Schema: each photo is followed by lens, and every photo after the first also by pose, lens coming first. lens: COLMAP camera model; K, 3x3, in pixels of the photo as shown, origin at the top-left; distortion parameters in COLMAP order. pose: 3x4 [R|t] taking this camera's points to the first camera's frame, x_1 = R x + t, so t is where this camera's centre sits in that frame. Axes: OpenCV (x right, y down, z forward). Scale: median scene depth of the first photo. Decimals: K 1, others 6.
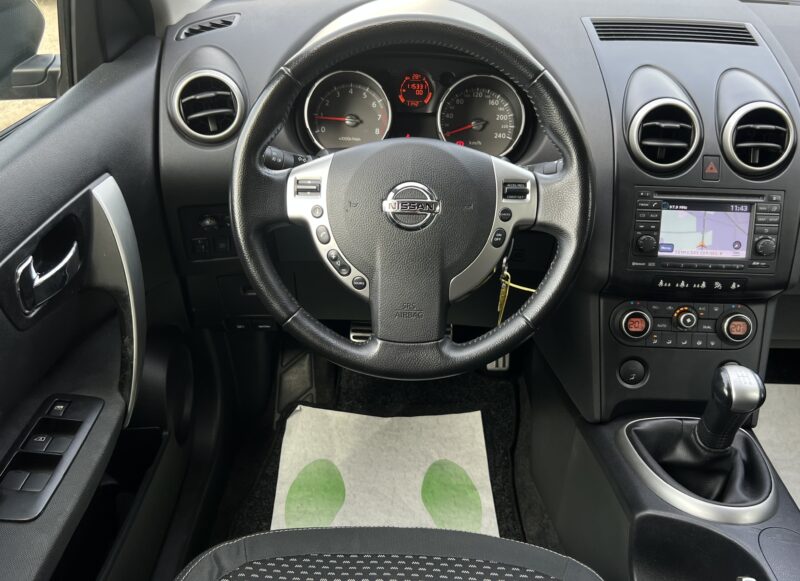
lens RADIAL K [[759.4, 0, 403.6], [0, 759.4, 261.8], [0, 0, 1]] dist [0.054812, -0.149189]
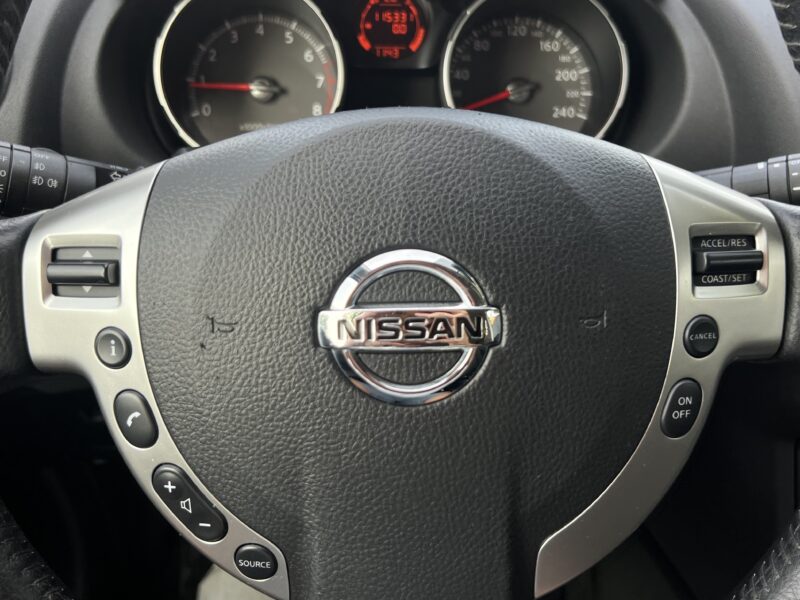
lens RADIAL K [[781.2, 0, 399.4], [0, 781.2, 282.4], [0, 0, 1]] dist [-0.006292, -0.005684]
pose [[0.998679, -0.036499, 0.036161, -0.004327], [0.035612, 0.999056, 0.024859, -0.081919], [-0.037034, -0.023538, 0.999037, 0.566287]]
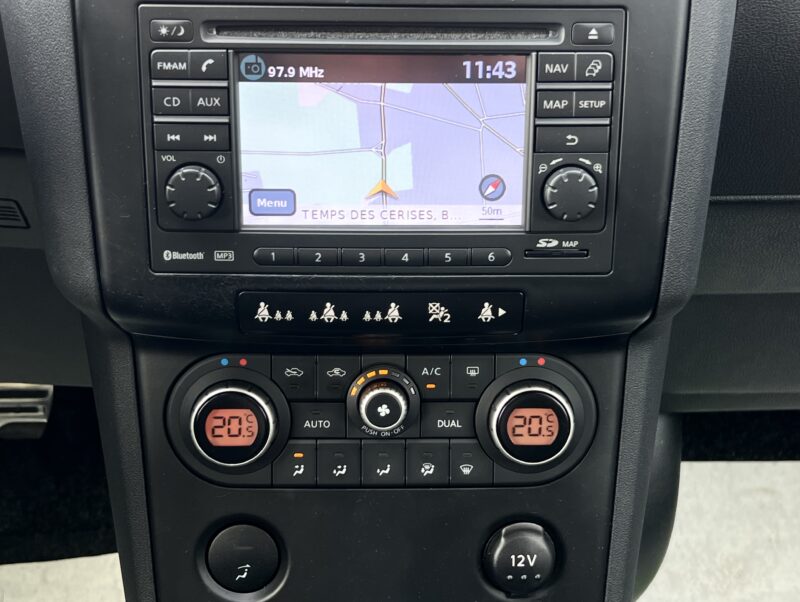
lens RADIAL K [[1238.4, 0, 405.2], [0, 1238.4, 300.8], [0, 0, 1]] dist [0.143599, 0.011806]
pose [[0.999351, -0.031114, 0.018129, 0.394081], [0.028905, 0.993346, 0.111482, -0.034122], [-0.021478, -0.110885, 0.993601, 0.482271]]
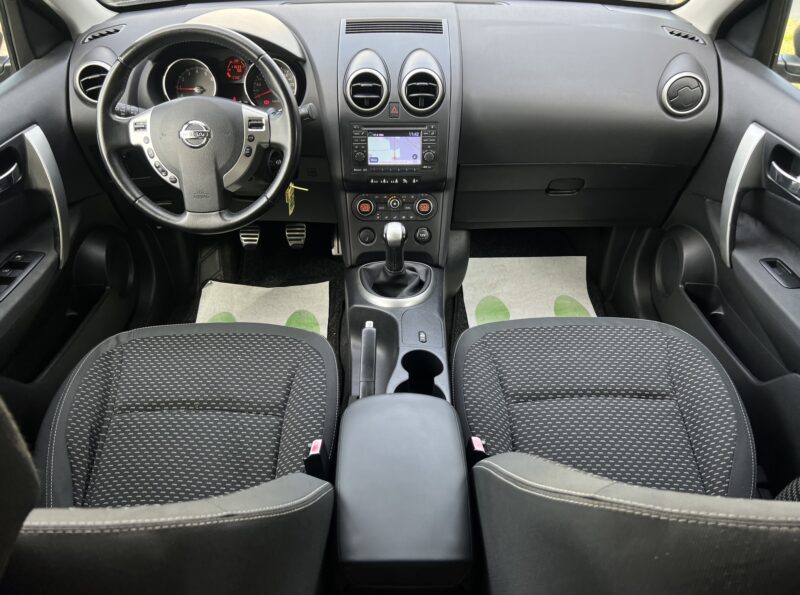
lens RADIAL K [[594.2, 0, 400.0], [0, 594.2, 297.5], [0, 0, 1]] dist [0.005261, -0.035507]
pose [[0.999342, -0.035422, 0.007767, 0.386488], [0.034070, 0.990460, 0.133523, 0.113302], [-0.012422, -0.133170, 0.991015, -0.368919]]
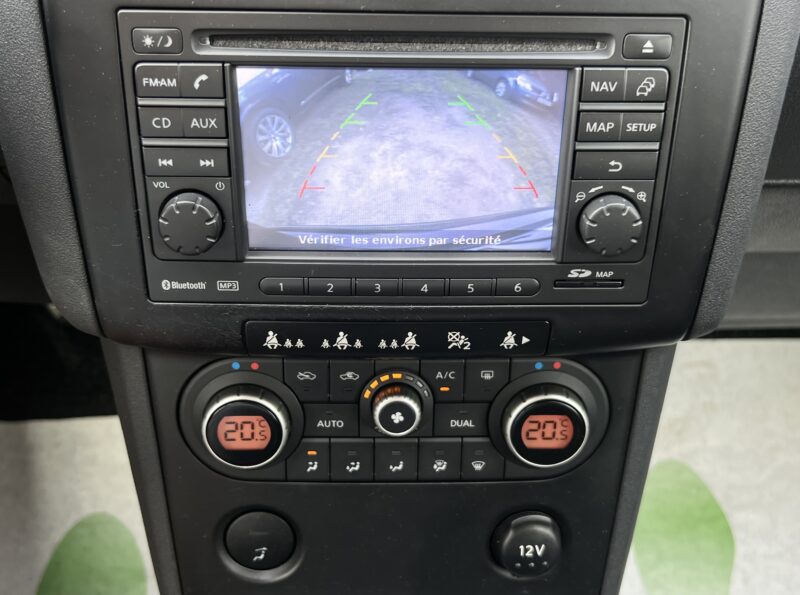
lens RADIAL K [[904.6, 0, 400.0], [0, 904.6, 297.5], [0, 0, 1]] dist [0.138508, -0.413649]
pose [[0.999468, -0.027597, 0.017353, 0.388329], [0.021543, 0.958647, 0.283781, -0.091052], [-0.024467, -0.283256, 0.958732, 0.666067]]
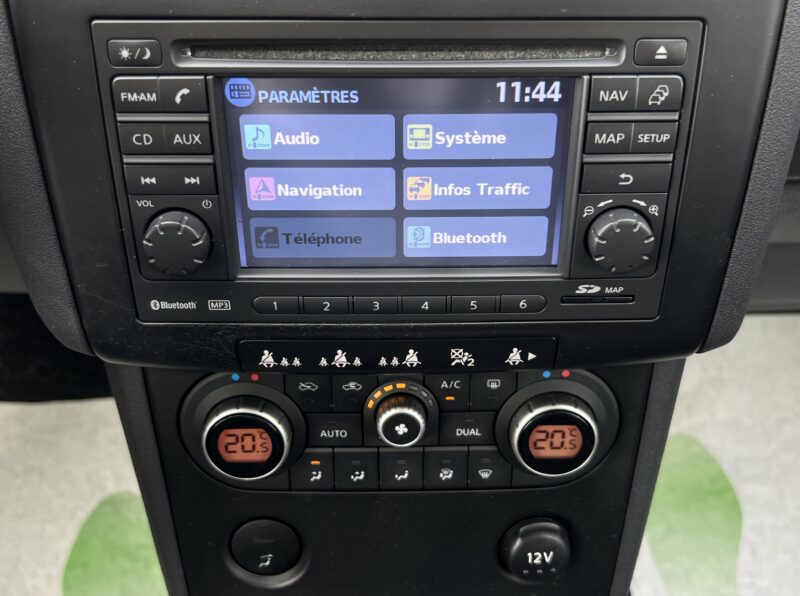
lens RADIAL K [[865.0, 0, 408.6], [0, 865.0, 296.1], [0, 0, 1]] dist [0.099519, -0.271804]
pose [[0.999337, -0.036269, 0.003238, 0.397043], [0.033235, 0.944832, 0.325865, -0.102709], [-0.014879, -0.325541, 0.945411, 0.702409]]
